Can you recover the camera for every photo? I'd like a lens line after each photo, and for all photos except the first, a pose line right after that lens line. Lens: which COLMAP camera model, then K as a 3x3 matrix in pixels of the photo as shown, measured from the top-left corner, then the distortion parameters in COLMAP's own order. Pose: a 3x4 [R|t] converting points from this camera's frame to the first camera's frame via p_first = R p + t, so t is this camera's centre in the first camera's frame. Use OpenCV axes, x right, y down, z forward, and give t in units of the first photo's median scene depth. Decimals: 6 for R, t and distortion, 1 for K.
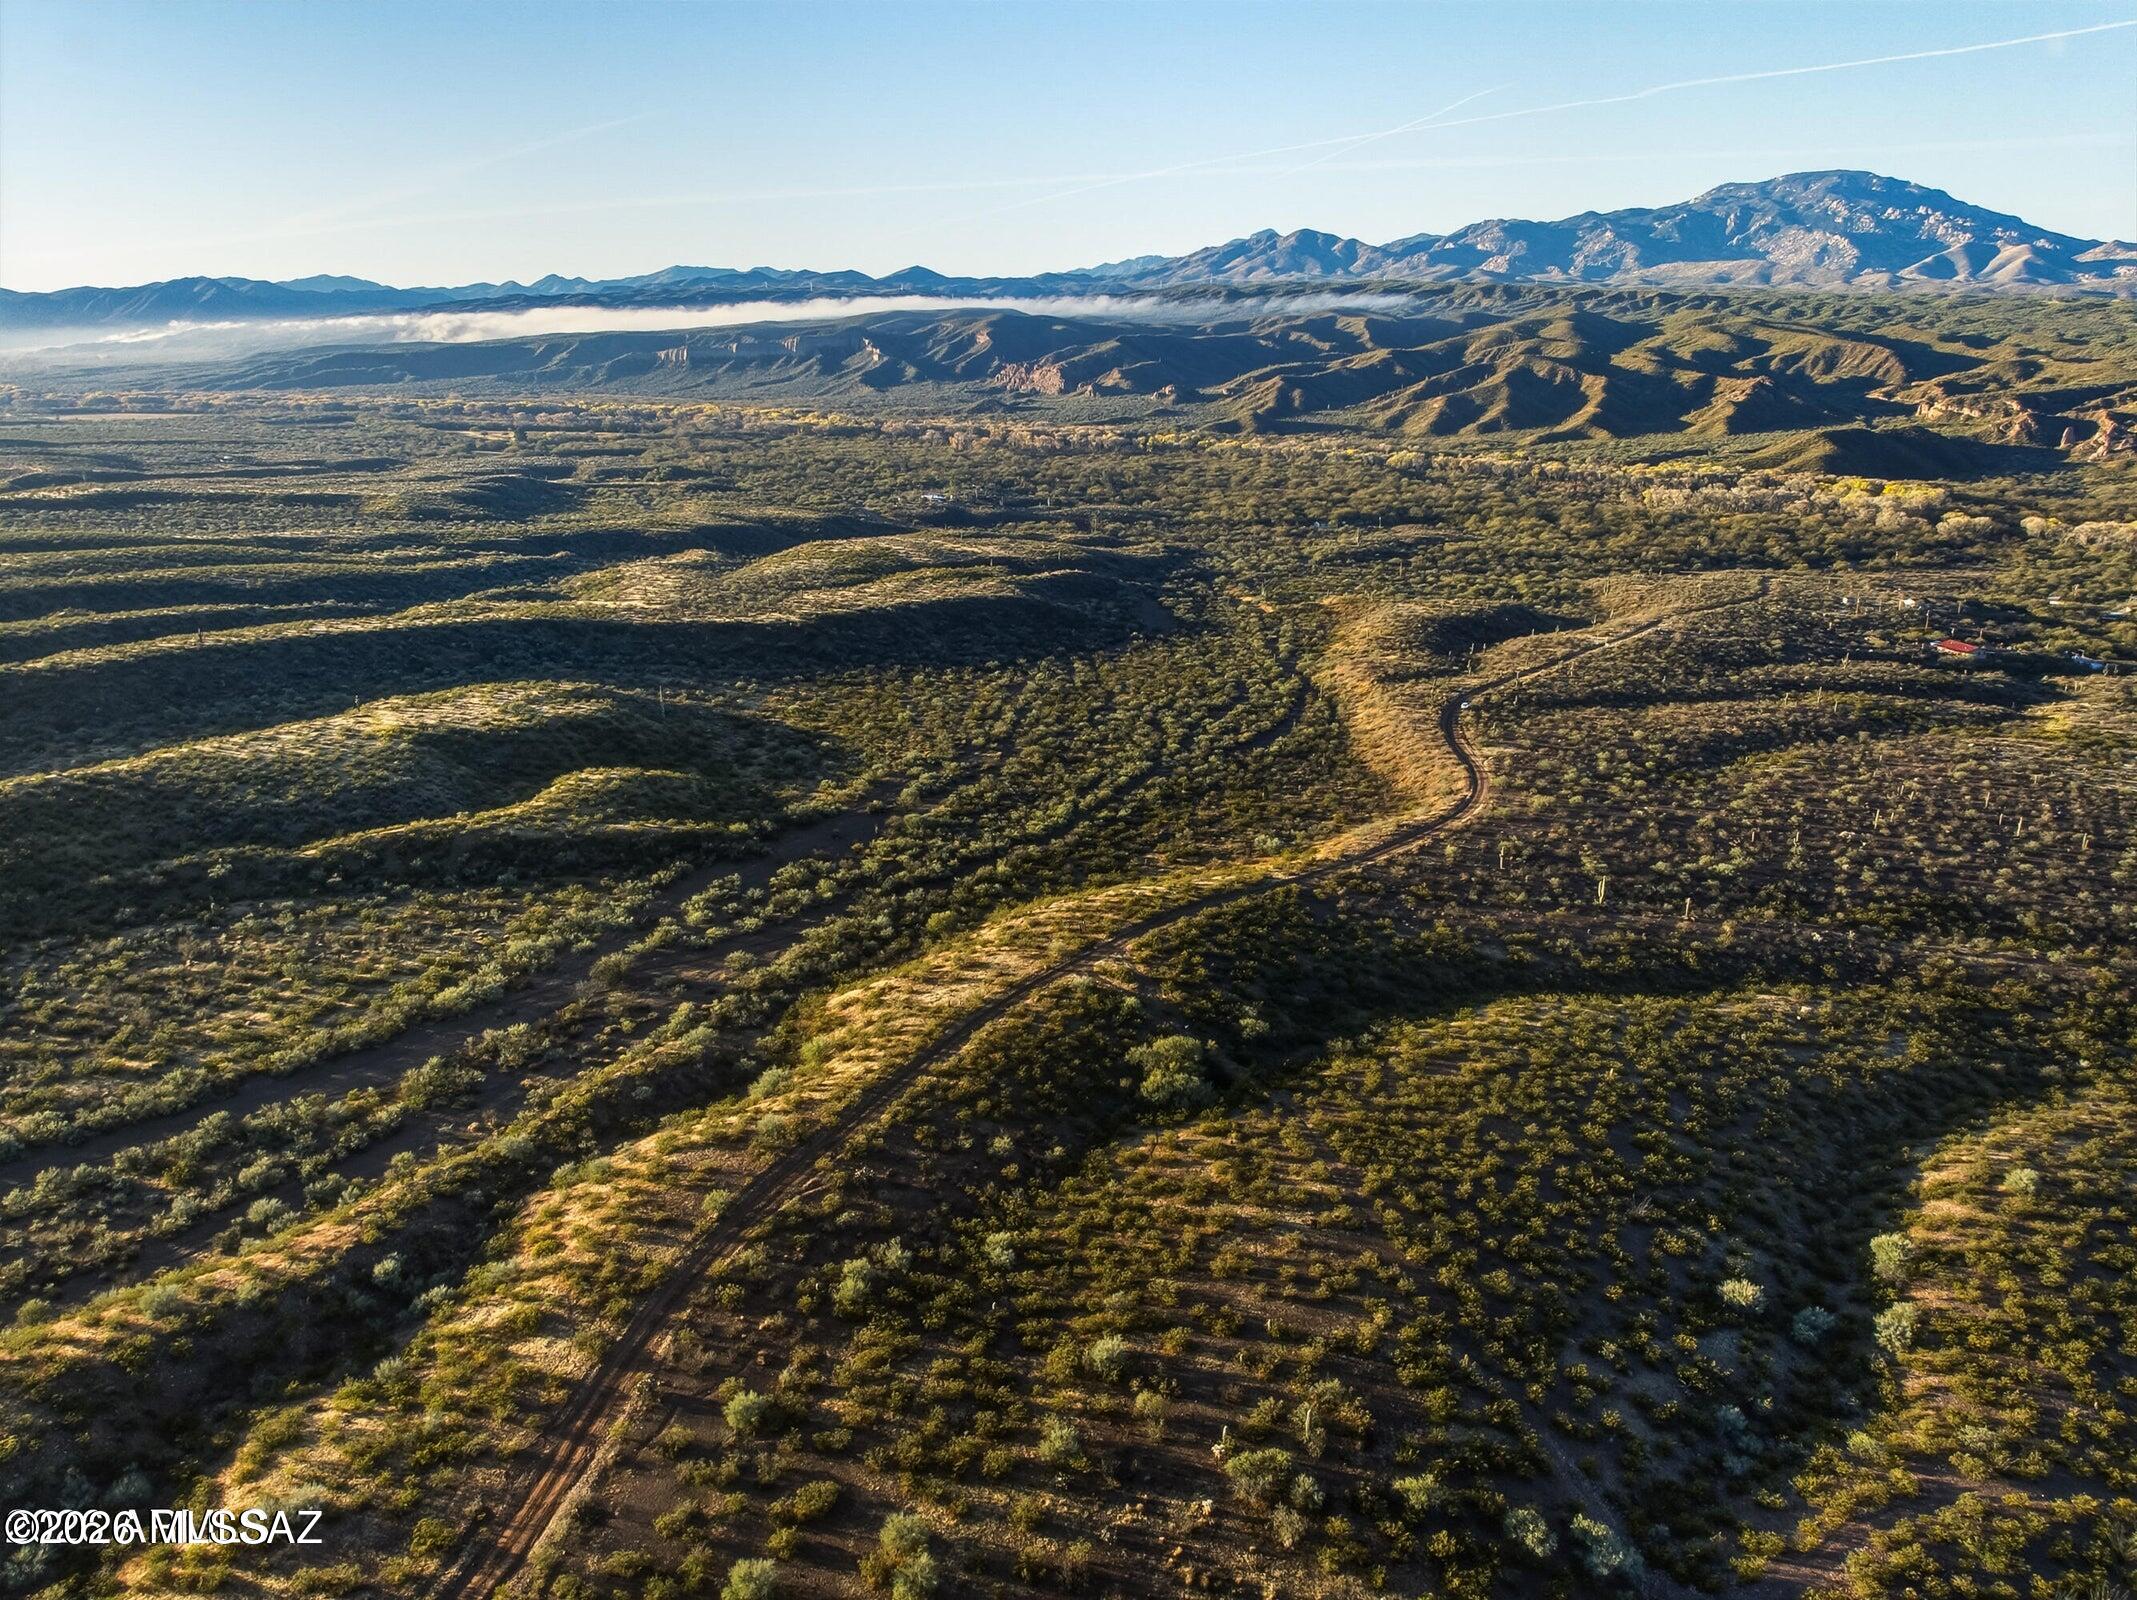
lens RADIAL K [[1510.1, 0, 1069.1], [0, 1510.1, 801.2], [0, 0, 1]] dist [-0.034973, -0.009516]
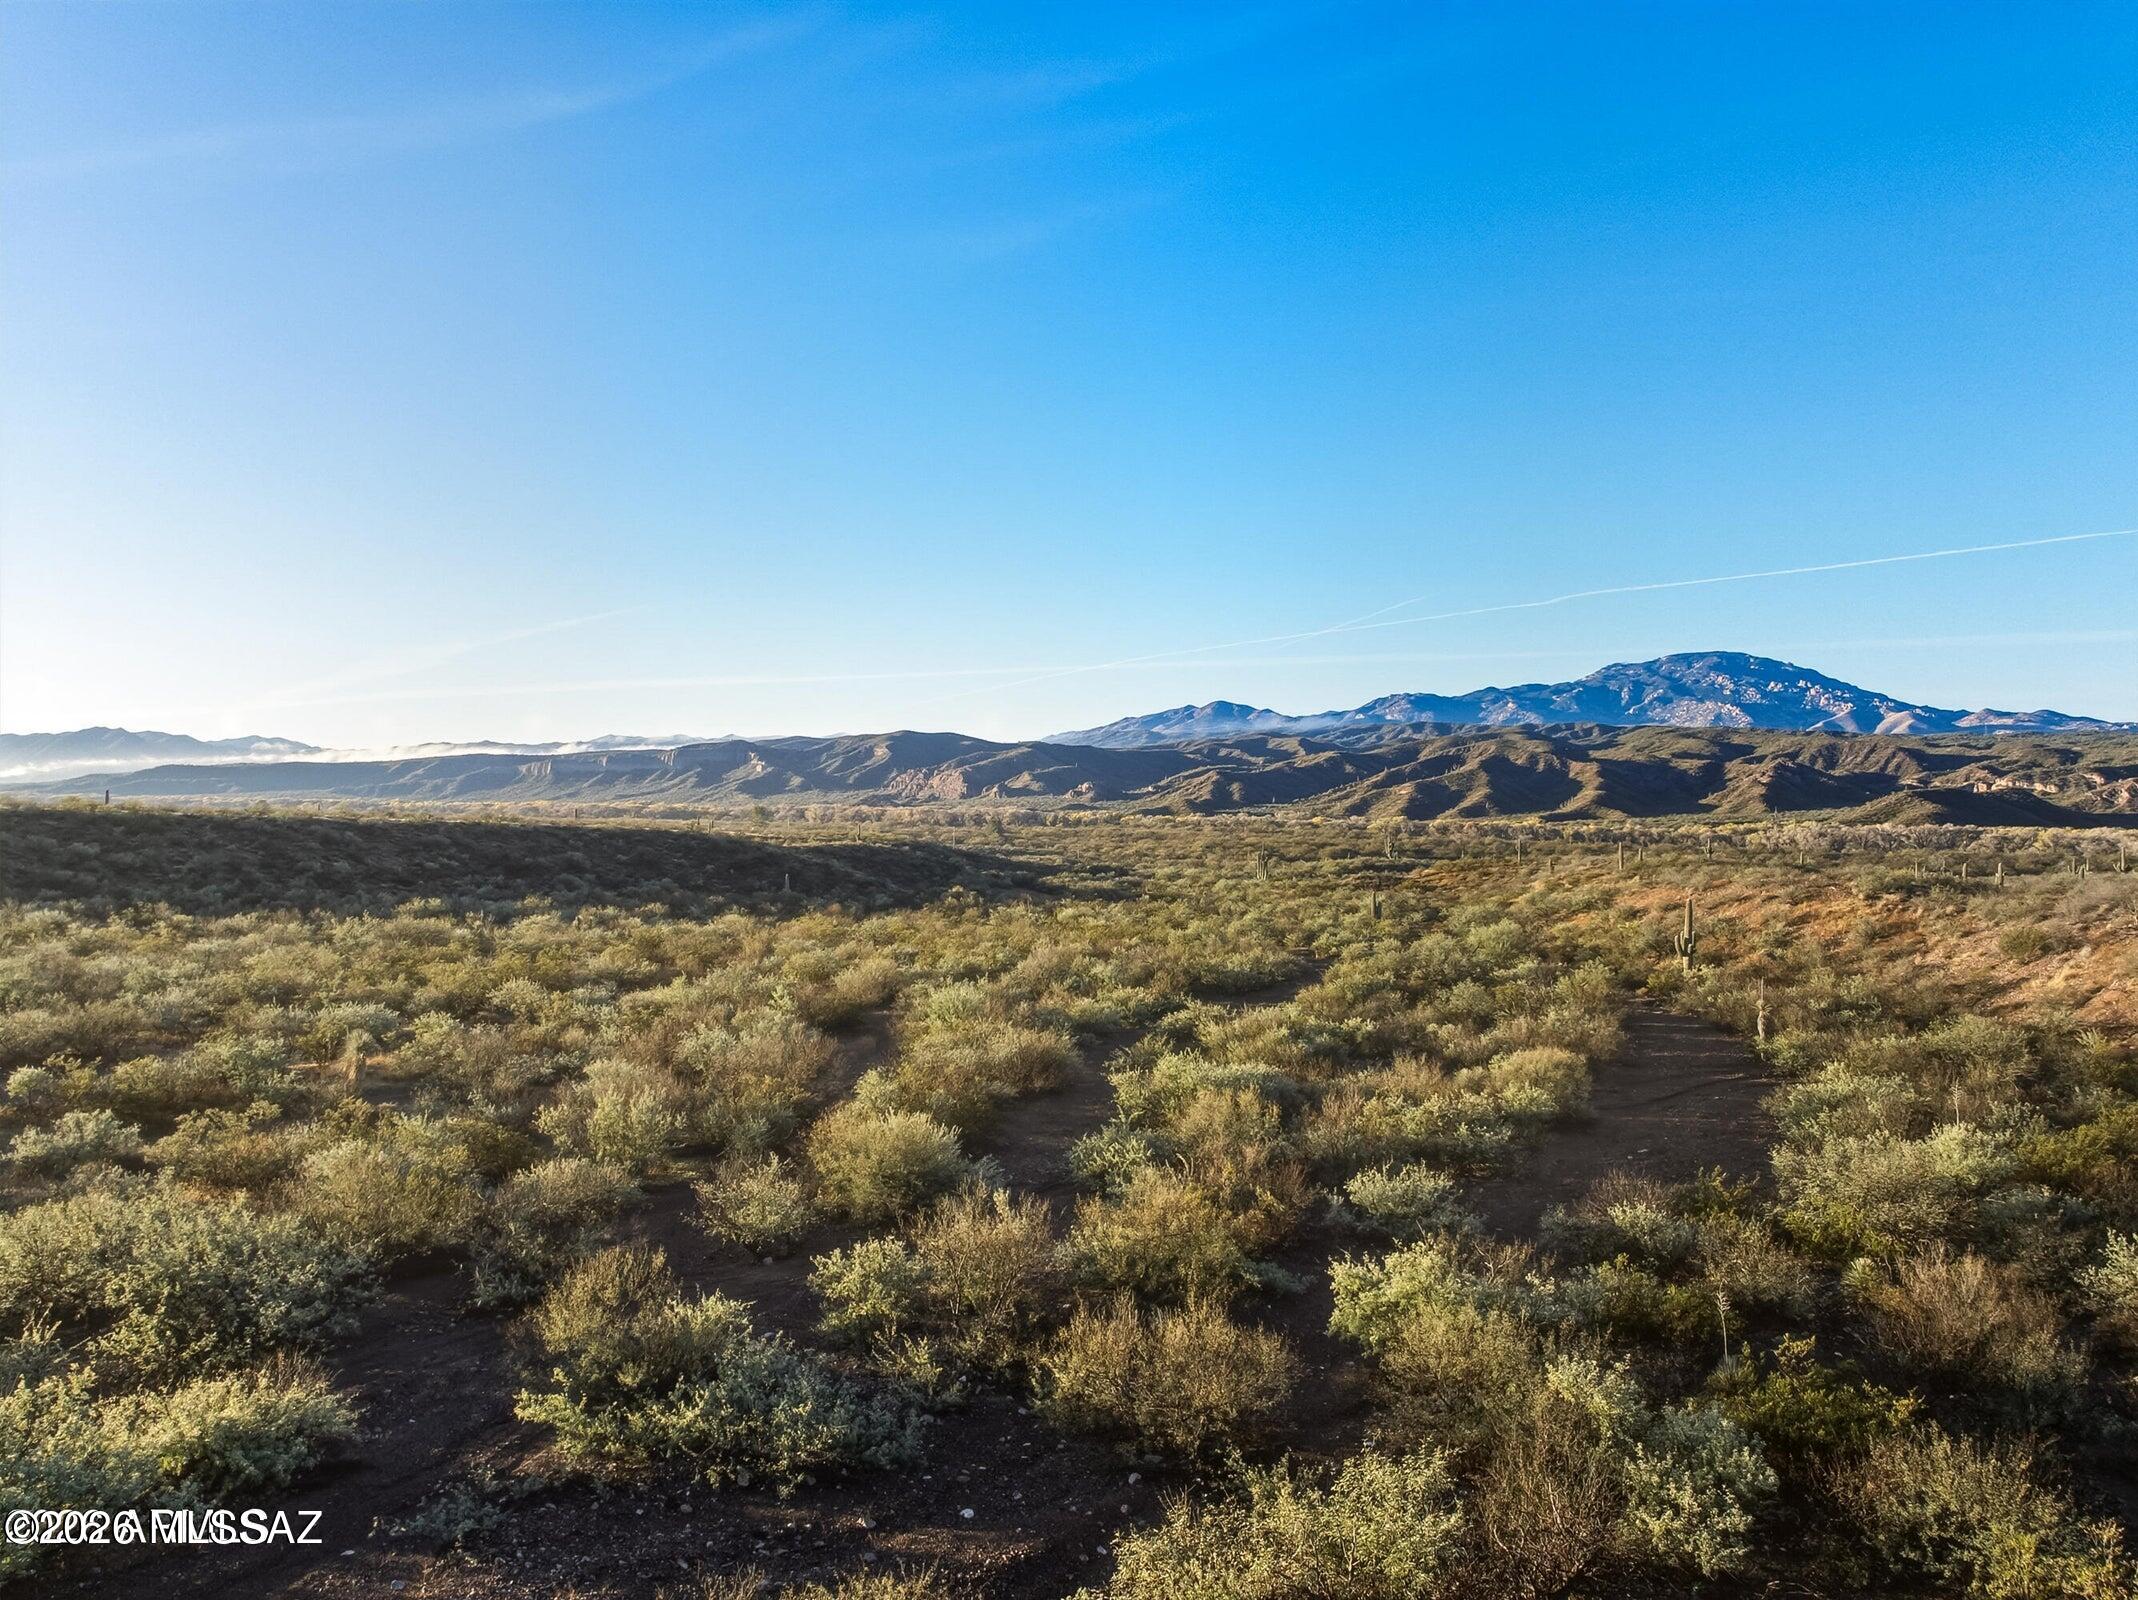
lens RADIAL K [[1510.8, 0, 1071.7], [0, 1510.8, 803.1], [0, 0, 1]] dist [-0.034973, -0.009516]
pose [[0.998733, 0.006413, 0.049909, 0.013363], [0.008915, 0.953607, -0.300922, -0.005079], [-0.049523, 0.300986, 0.952342, 0.161036]]
